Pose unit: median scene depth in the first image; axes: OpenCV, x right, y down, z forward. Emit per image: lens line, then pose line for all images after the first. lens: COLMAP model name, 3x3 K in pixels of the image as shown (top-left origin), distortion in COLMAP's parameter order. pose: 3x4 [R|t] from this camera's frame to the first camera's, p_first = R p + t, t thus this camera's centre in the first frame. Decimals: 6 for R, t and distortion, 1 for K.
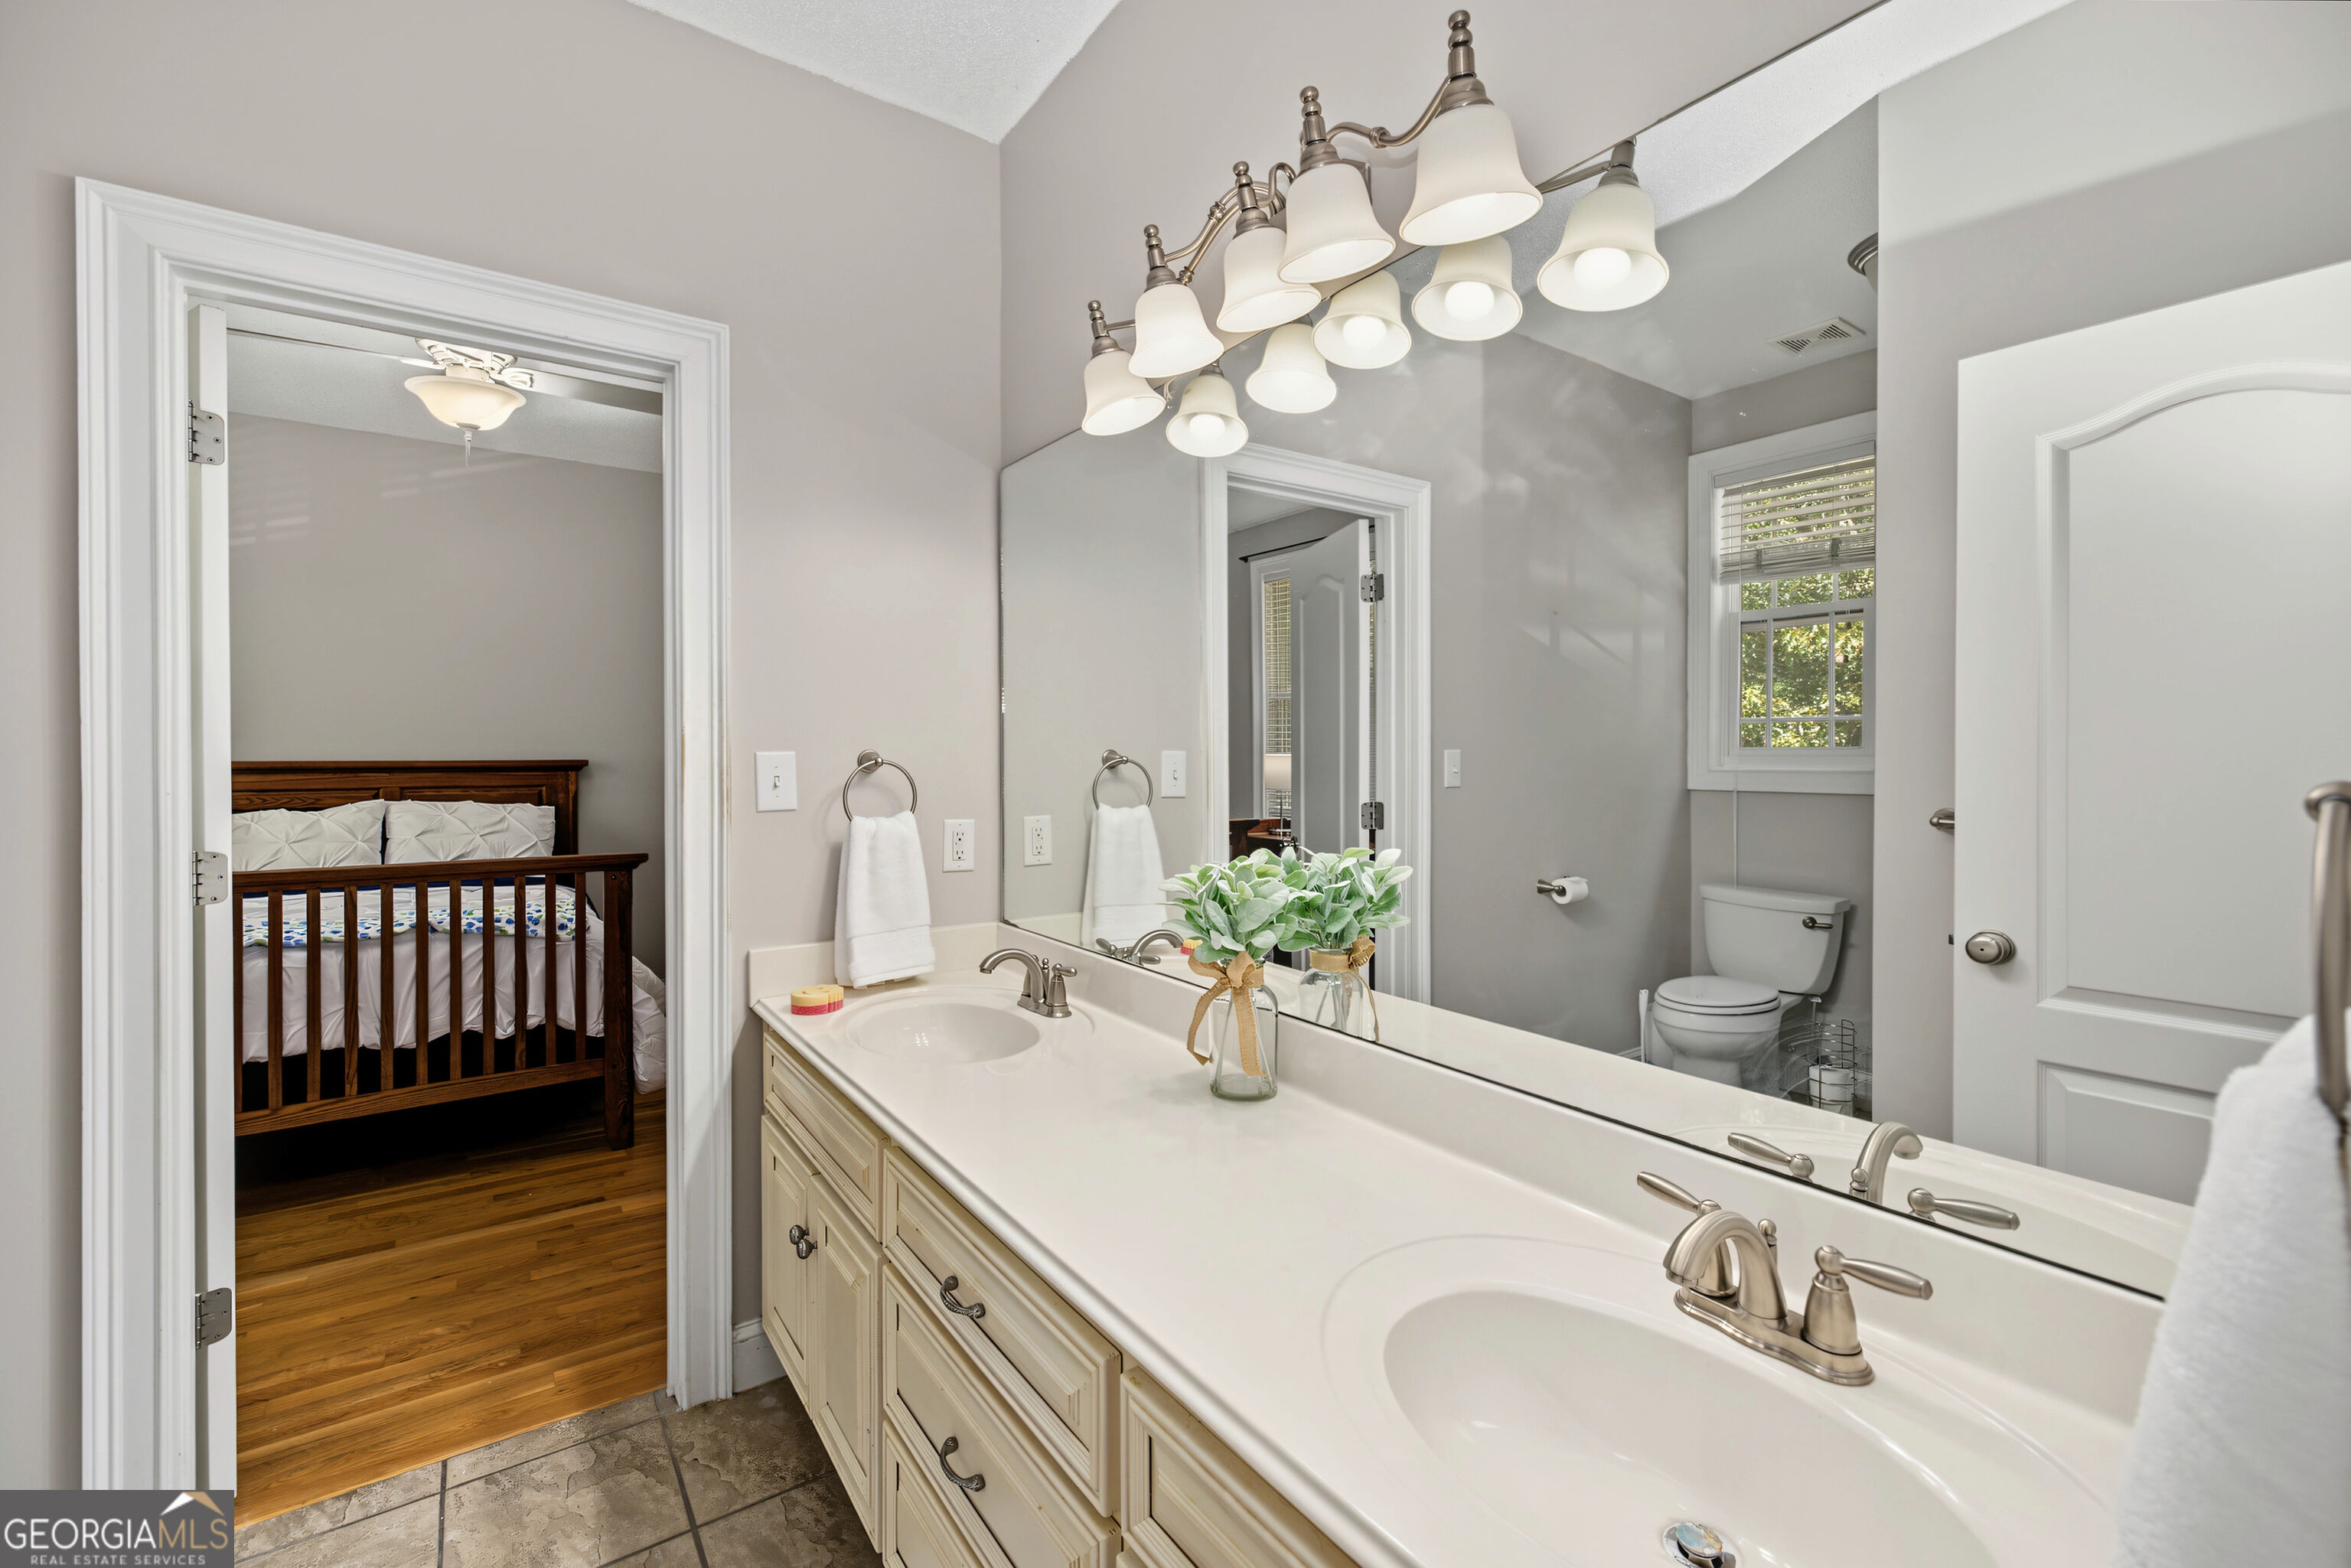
lens RADIAL K [[994.6, 0, 1170.9], [0, 994.6, 752.6], [0, 0, 1]] dist [0.000170, 0.000413]
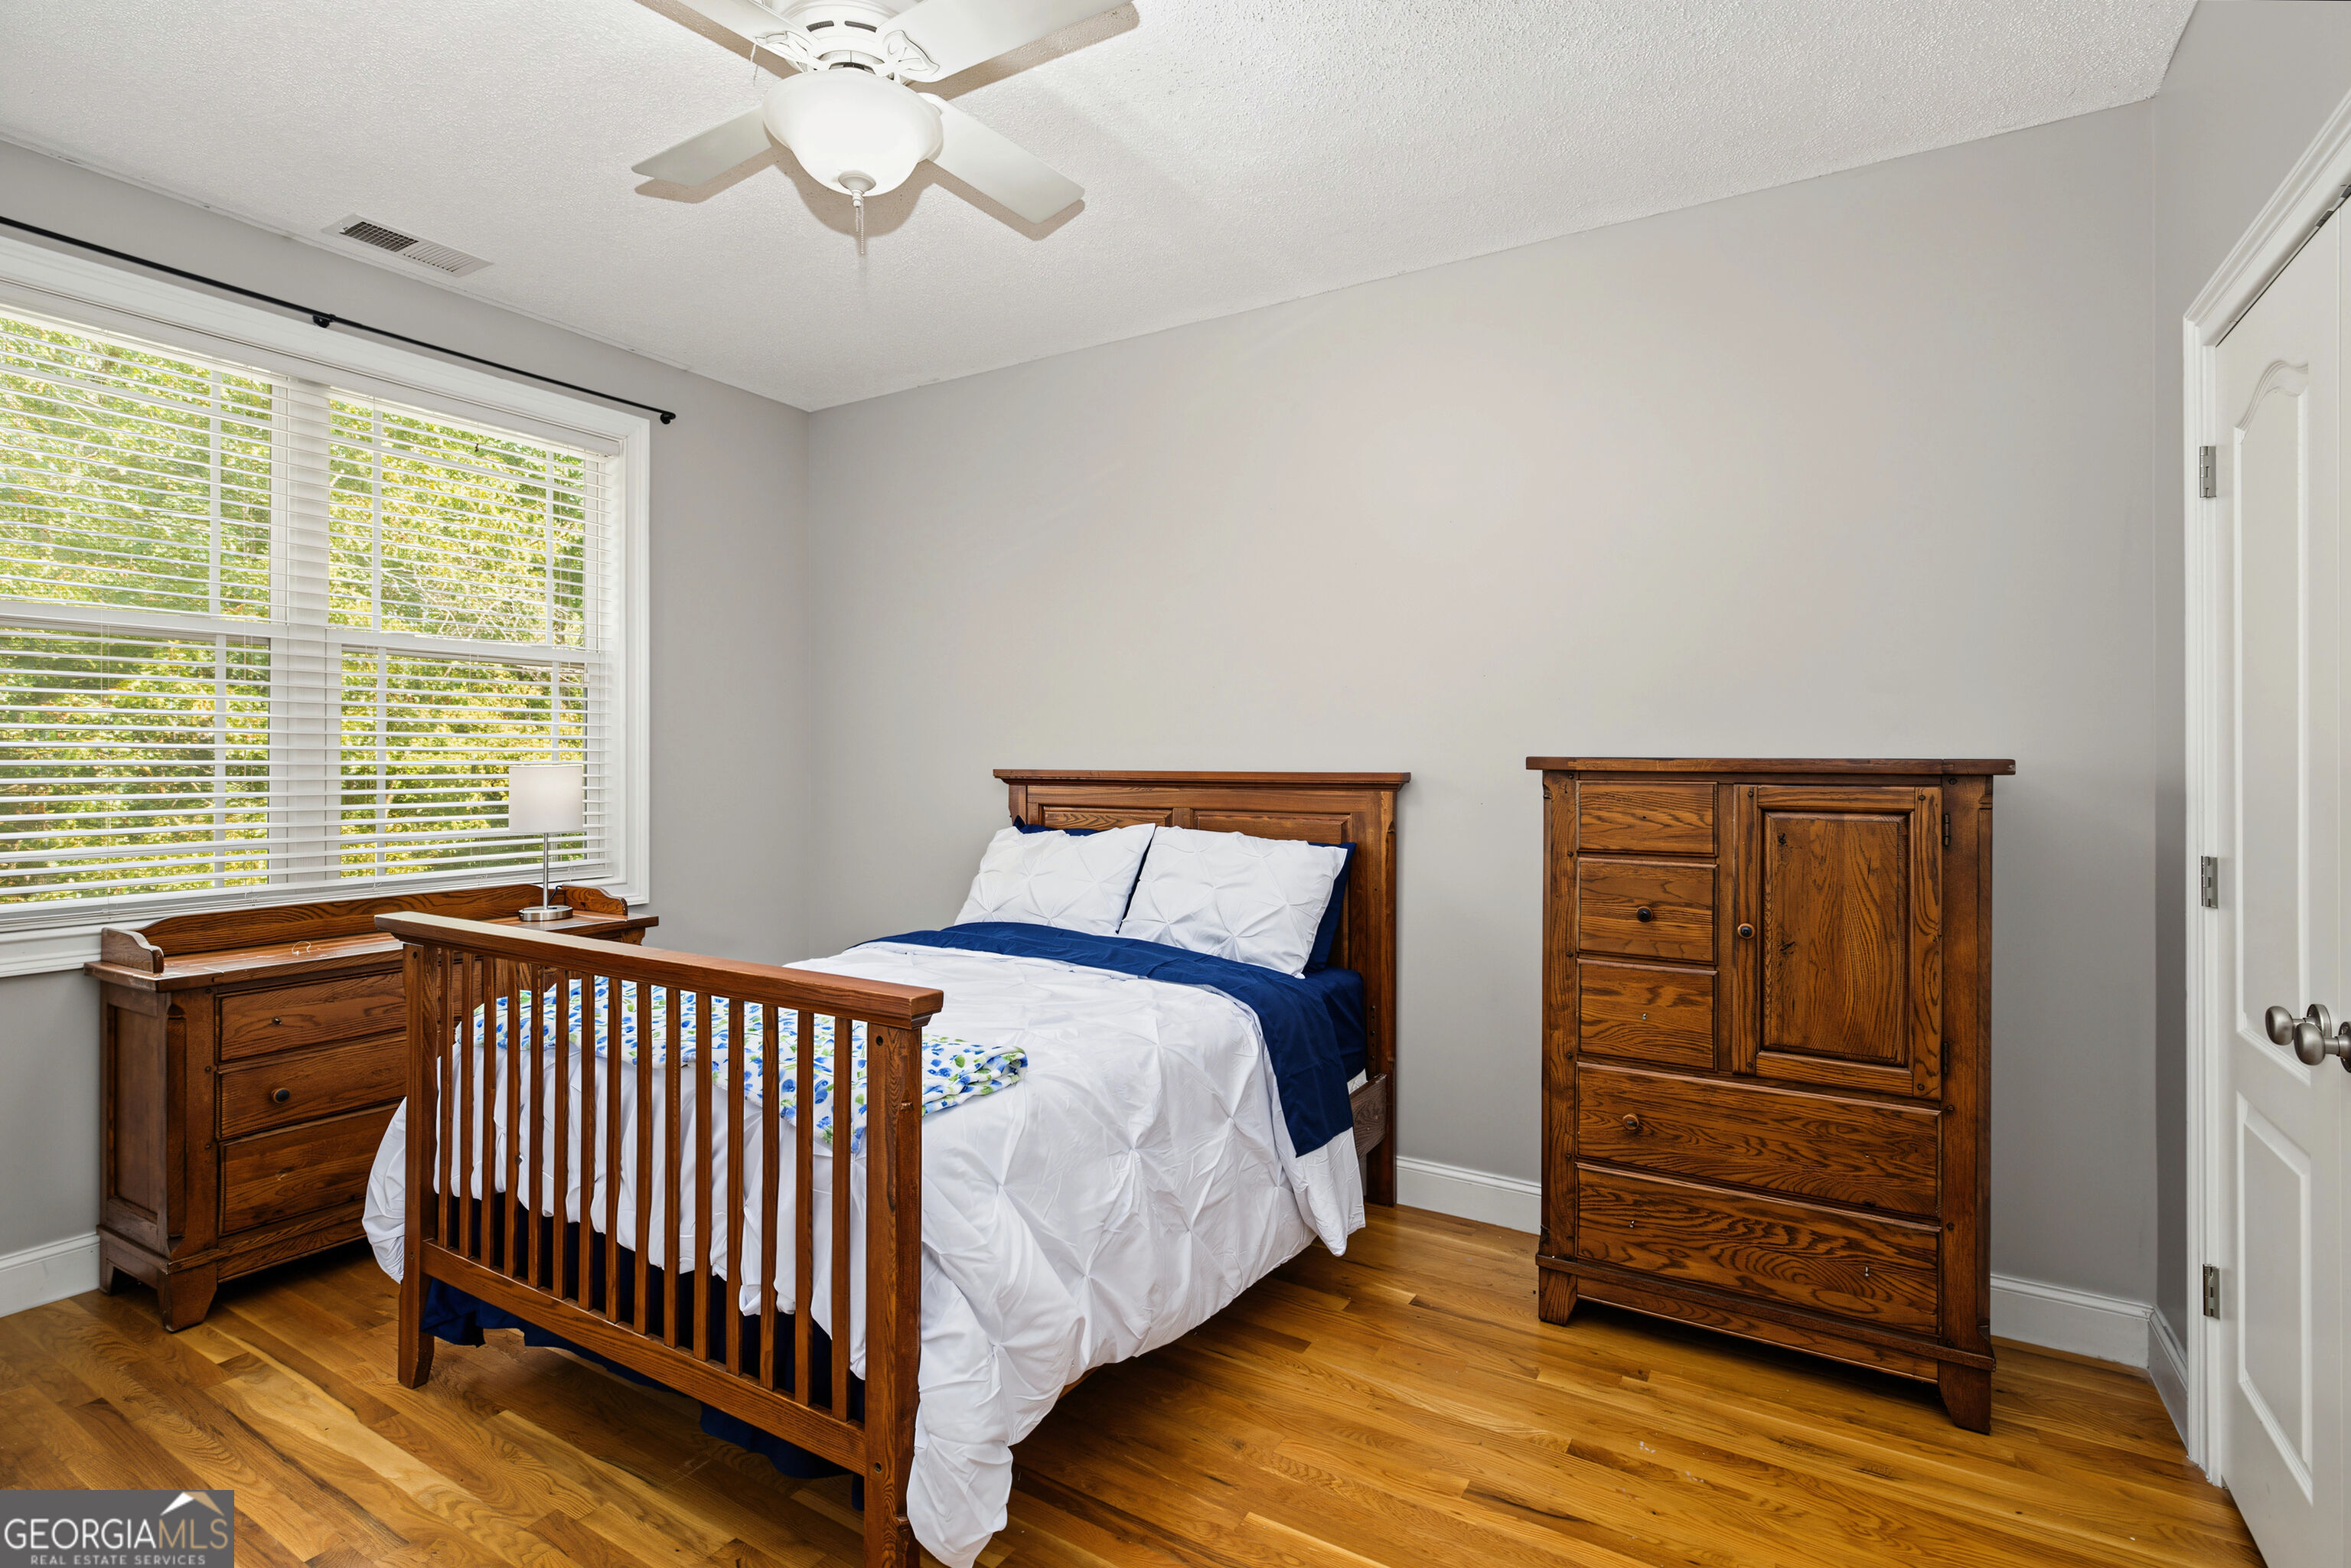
lens RADIAL K [[1124.9, 0, 1178.3], [0, 1124.9, 752.6], [0, 0, 1]] dist [-0.000971, -0.000278]
pose [[0.397666, -0.007385, -0.917500, -0.050934], [-0.005481, 0.999931, -0.010424, 0.004832], [0.917514, 0.009174, 0.397598, 0.969769]]
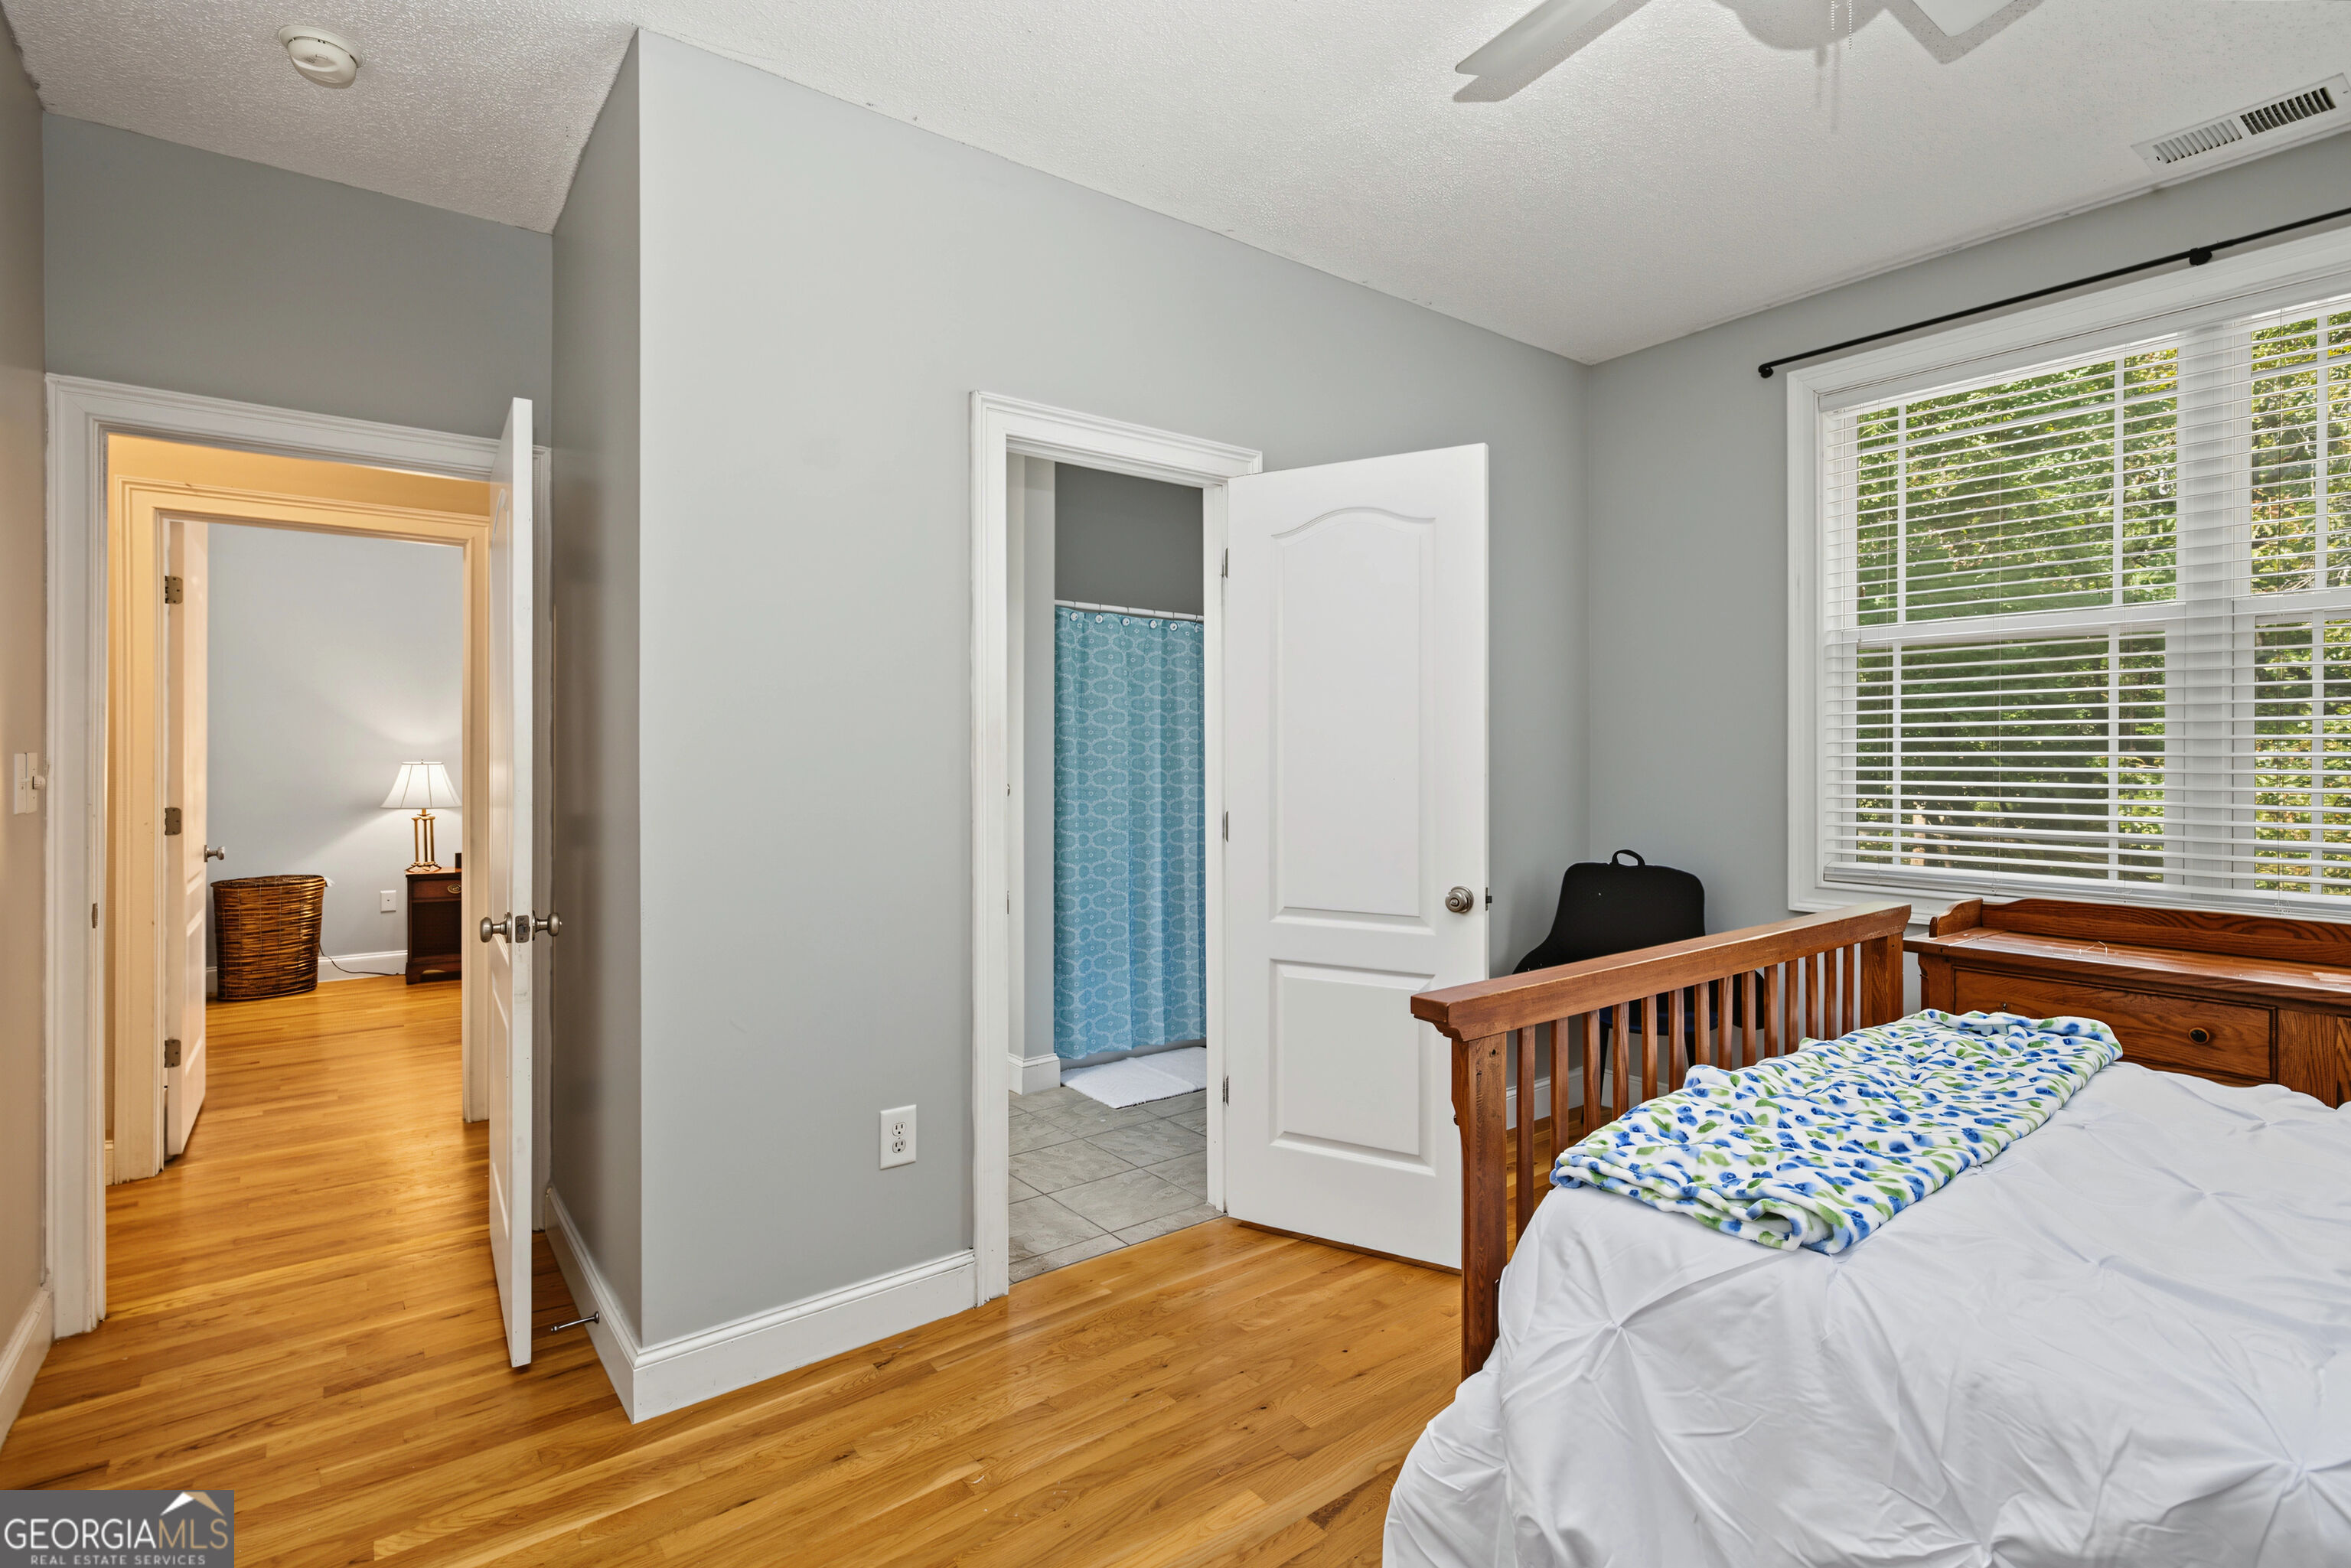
lens RADIAL K [[1124.9, 0, 1178.3], [0, 1124.9, 752.6], [0, 0, 1]] dist [-0.000971, -0.000278]
pose [[-0.999321, 0.000764, -0.036831, -0.438433], [0.000668, 0.999996, 0.002618, 0.003252], [0.036833, 0.002591, -0.999318, 1.540294]]
